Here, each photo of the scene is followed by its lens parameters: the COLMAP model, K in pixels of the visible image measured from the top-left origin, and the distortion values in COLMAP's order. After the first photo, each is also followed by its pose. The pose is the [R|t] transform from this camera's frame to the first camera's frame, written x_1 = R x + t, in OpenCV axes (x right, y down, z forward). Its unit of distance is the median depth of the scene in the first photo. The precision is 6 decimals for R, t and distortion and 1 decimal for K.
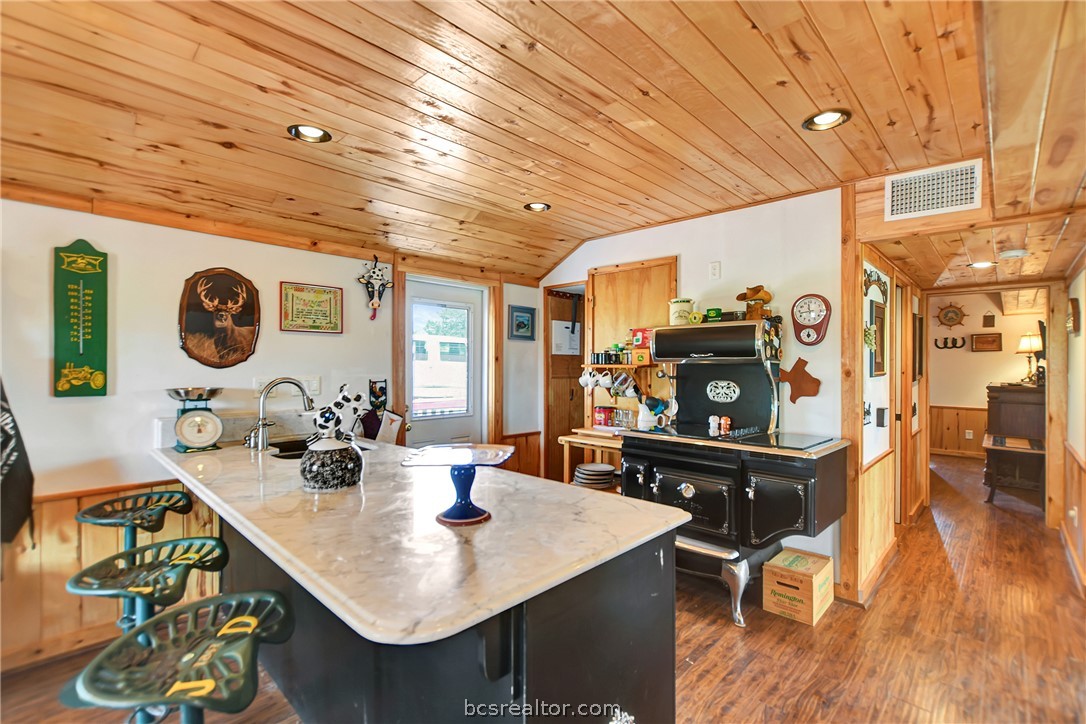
lens RADIAL K [[493.2, 0, 543.0], [0, 493.2, 362.0], [0, 0, 1]] dist [-0.015653, -0.000518]
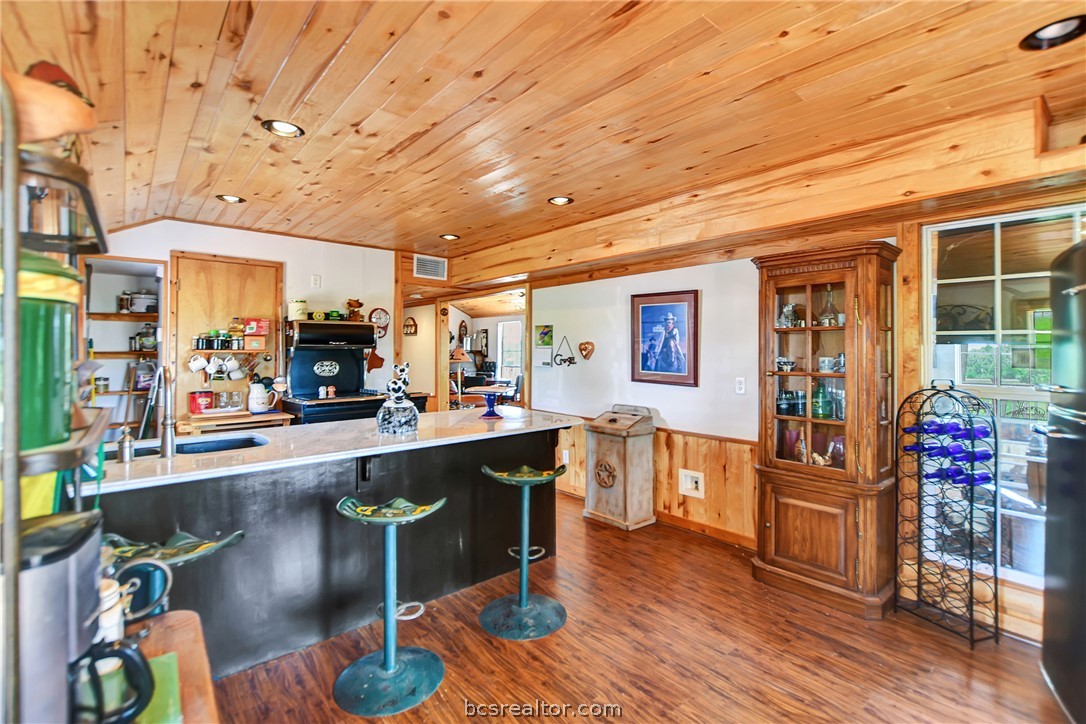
lens RADIAL K [[489.7, 0, 551.2], [0, 489.7, 349.1], [0, 0, 1]] dist [0.000685, -0.000011]
pose [[0.089414, -0.001666, 0.995993, -1.107714], [-0.005519, 0.999982, 0.002168, -0.003364], [-0.995979, -0.005691, 0.089403, 0.256480]]
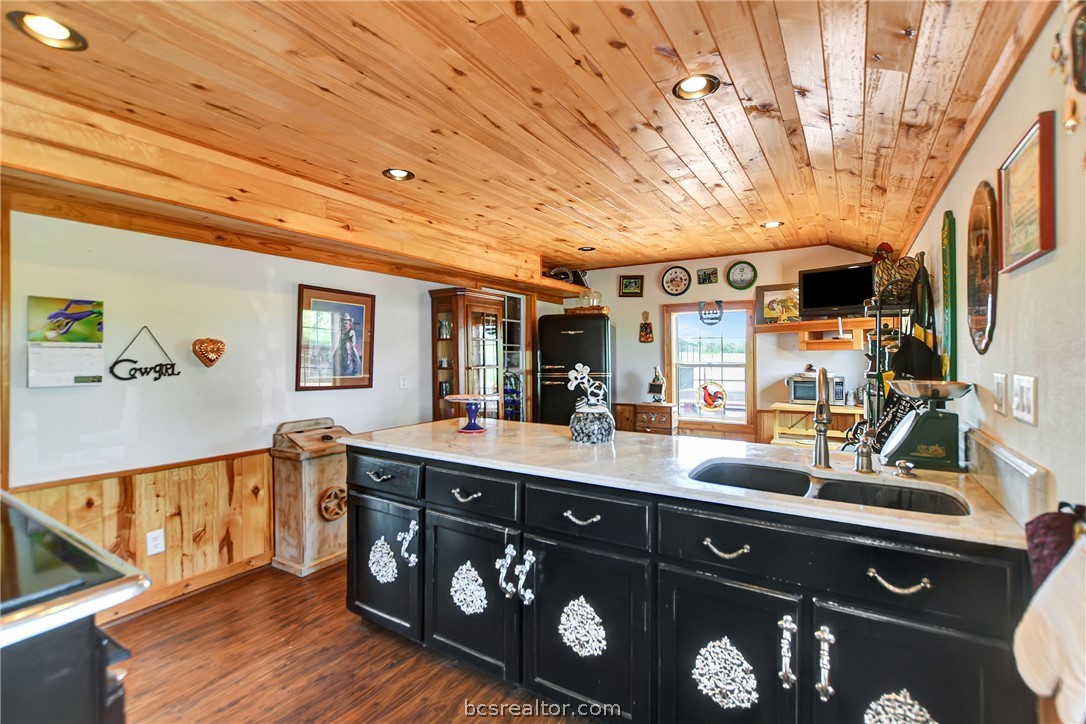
lens RADIAL K [[493.2, 0, 543.0], [0, 493.2, 362.0], [0, 0, 1]] dist [-0.015653, -0.000518]
pose [[-0.978500, 0.003586, -0.206214, -0.004153], [0.002306, 0.999977, 0.006448, 0.018154], [0.206233, 0.005834, -0.978486, 1.387174]]
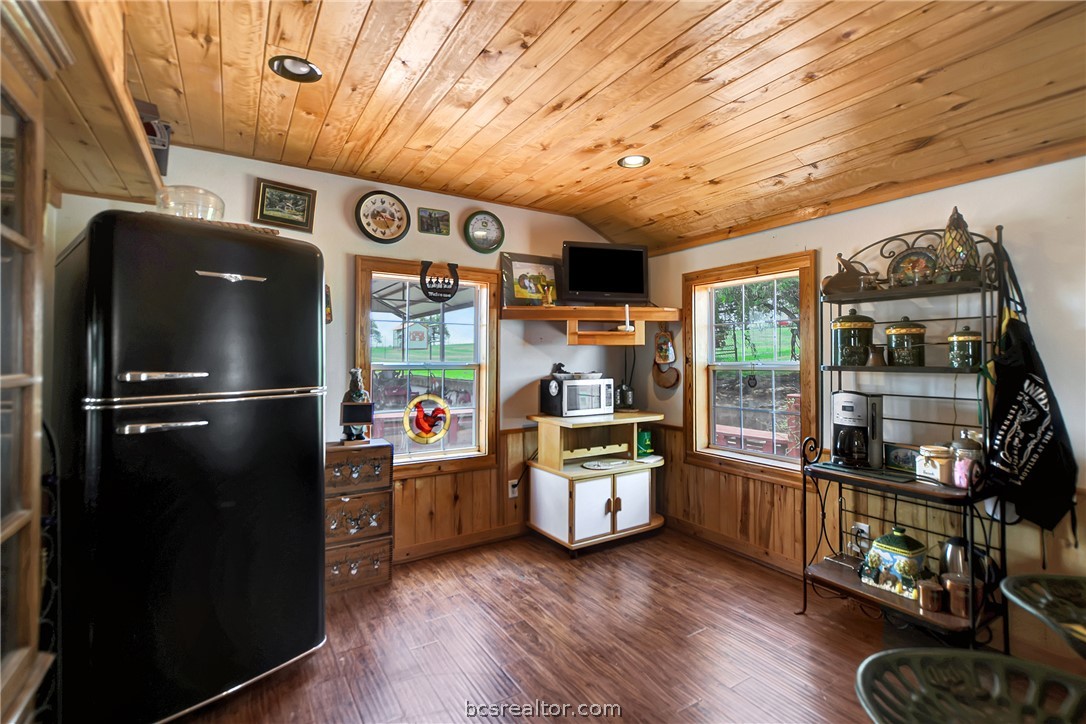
lens RADIAL K [[490.2, 0, 540.2], [0, 490.2, 330.9], [0, 0, 1]] dist [-0.003432, -0.000310]
pose [[-0.243970, -0.059521, -0.967954, 0.033710], [0.003399, 0.998056, -0.062229, 0.033893], [0.969777, -0.018472, -0.243293, 0.193982]]
